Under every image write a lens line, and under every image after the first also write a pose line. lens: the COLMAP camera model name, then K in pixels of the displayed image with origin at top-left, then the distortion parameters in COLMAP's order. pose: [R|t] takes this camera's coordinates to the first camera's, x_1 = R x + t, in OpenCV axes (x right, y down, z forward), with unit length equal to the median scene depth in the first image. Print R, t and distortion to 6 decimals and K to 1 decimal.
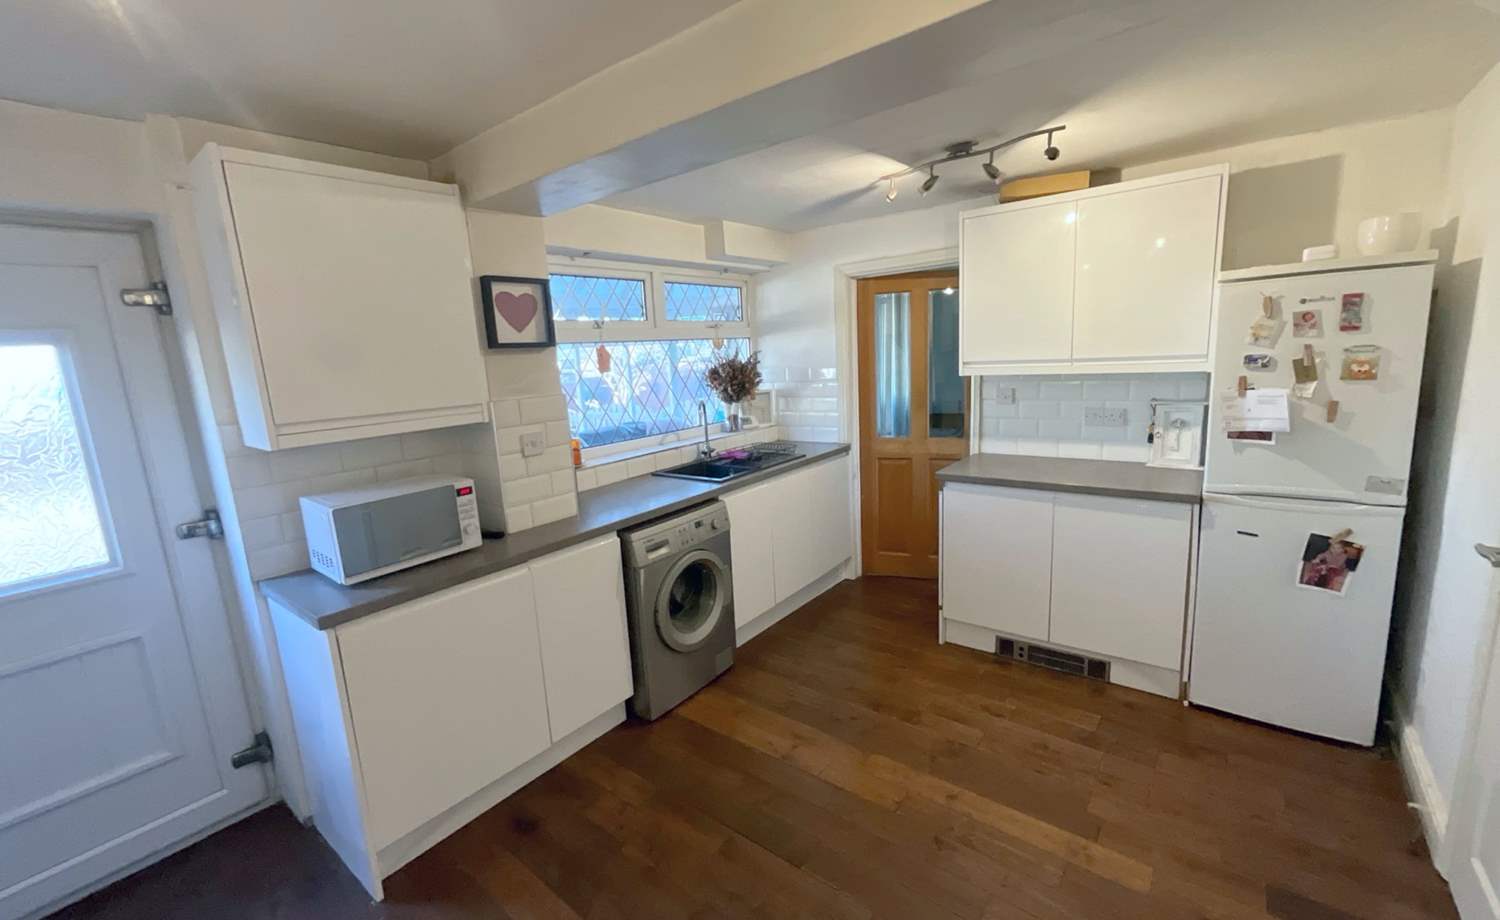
lens RADIAL K [[608.8, 0, 750.6], [0, 608.8, 460.8], [0, 0, 1]] dist [-0.004978, 0.002355]
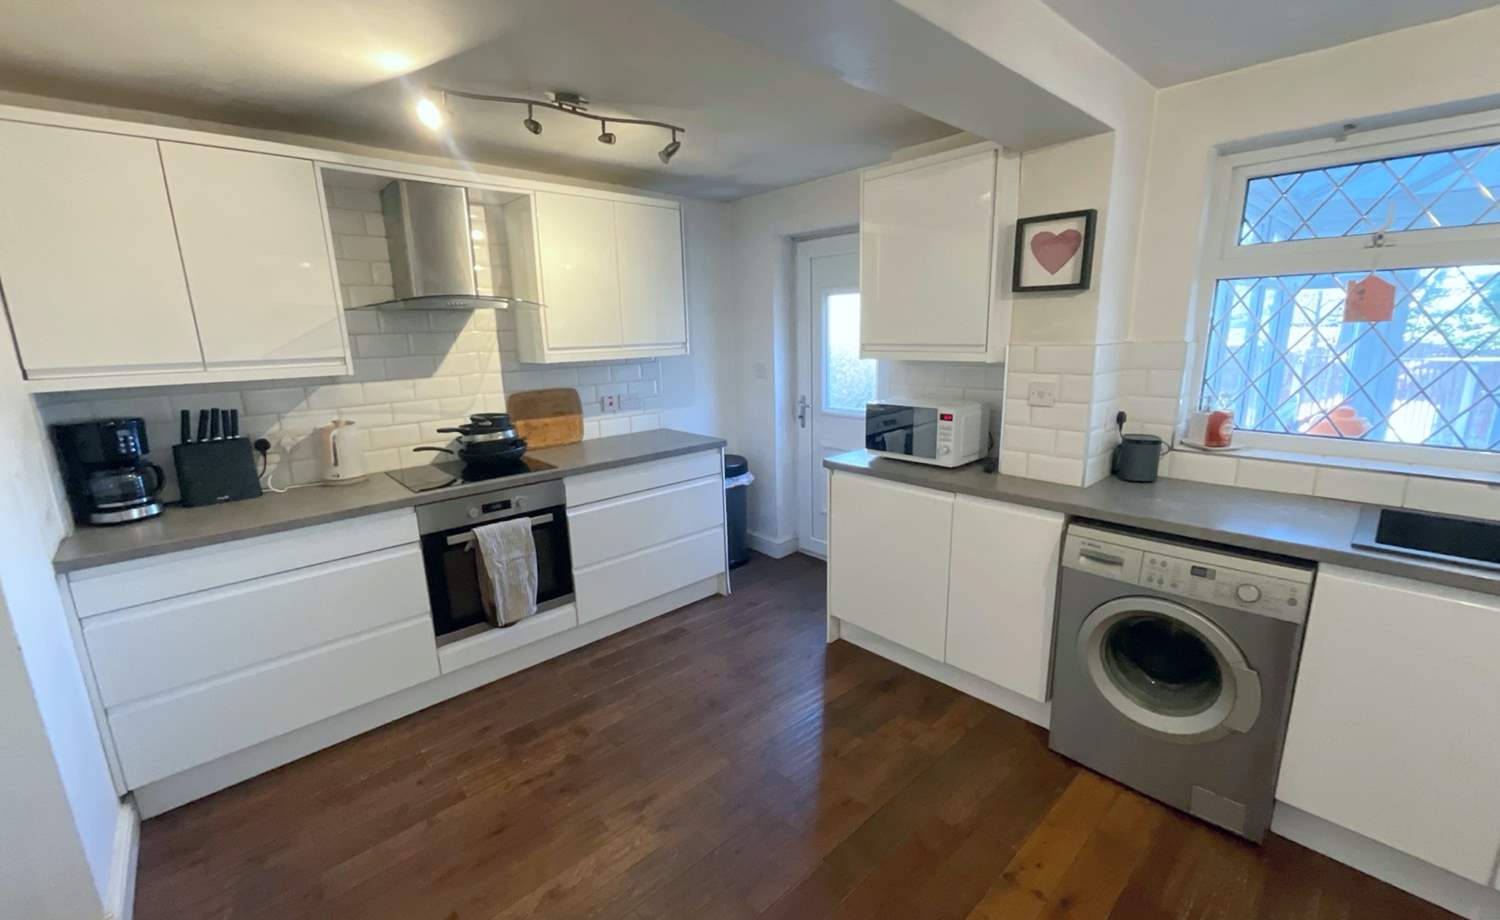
lens RADIAL K [[608.8, 0, 749.0], [0, 608.8, 459.2], [0, 0, 1]] dist [-0.004978, 0.002355]
pose [[-0.160228, 0.266457, -0.950435, 0.612417], [-0.145427, 0.945996, 0.289729, -0.132955], [0.976308, 0.184641, -0.112825, 0.644303]]
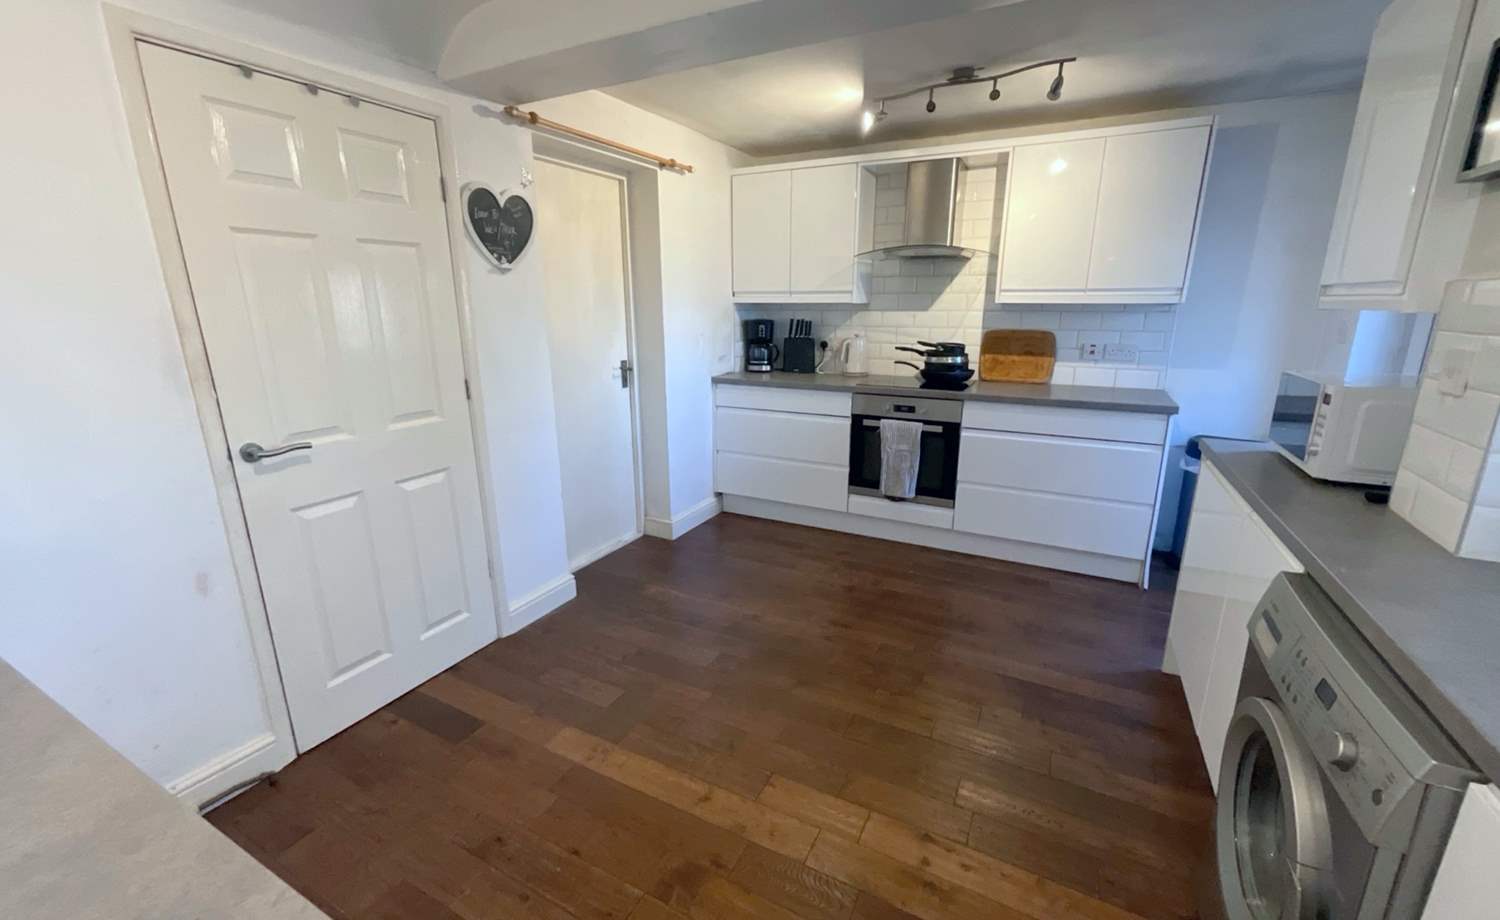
lens RADIAL K [[608.8, 0, 752.1], [0, 608.8, 458.4], [0, 0, 1]] dist [-0.004978, 0.002355]
pose [[-0.980889, 0.102473, -0.165394, 0.298403], [0.022176, 0.903410, 0.428204, -0.185300], [0.193298, 0.416353, -0.888418, 1.302438]]
